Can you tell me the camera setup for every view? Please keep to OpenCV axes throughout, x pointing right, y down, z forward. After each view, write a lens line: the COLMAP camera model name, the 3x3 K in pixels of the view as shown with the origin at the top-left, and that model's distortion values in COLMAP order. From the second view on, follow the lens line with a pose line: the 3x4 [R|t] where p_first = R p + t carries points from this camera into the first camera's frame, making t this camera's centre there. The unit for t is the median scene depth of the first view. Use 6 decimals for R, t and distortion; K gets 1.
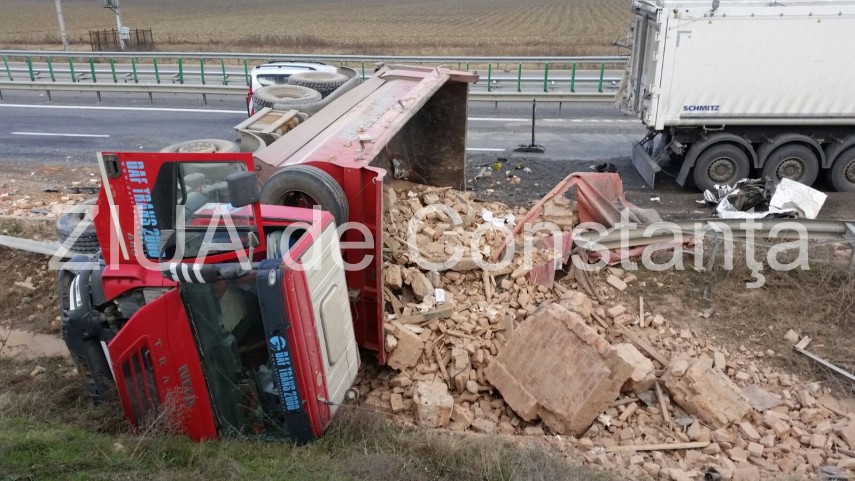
lens RADIAL K [[692.8, 0, 421.6], [0, 692.8, 244.0], [0, 0, 1]] dist [0.190234, -0.371012]
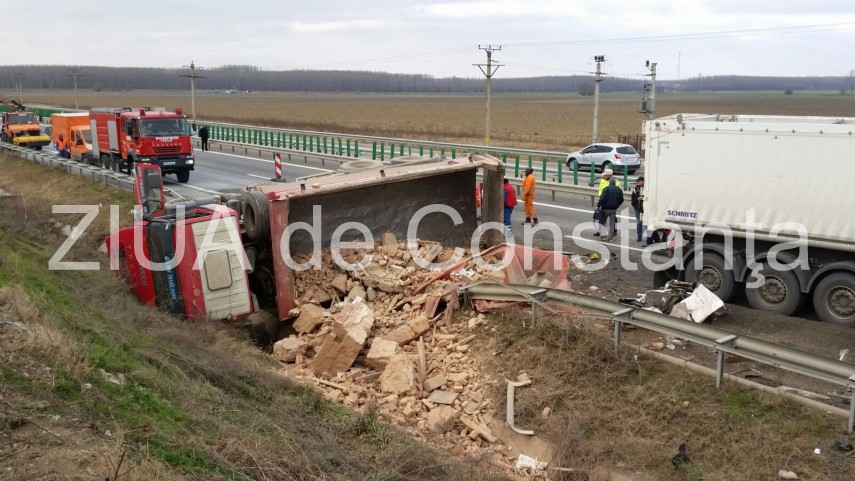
lens RADIAL K [[891.7, 0, 419.6], [0, 891.7, 259.7], [0, 0, 1]] dist [0.193322, -0.417334]
pose [[0.711098, 0.146945, -0.687566, 1.096252], [-0.258614, 0.964025, -0.061436, 0.059150], [0.653803, 0.221501, 0.723518, -0.217871]]
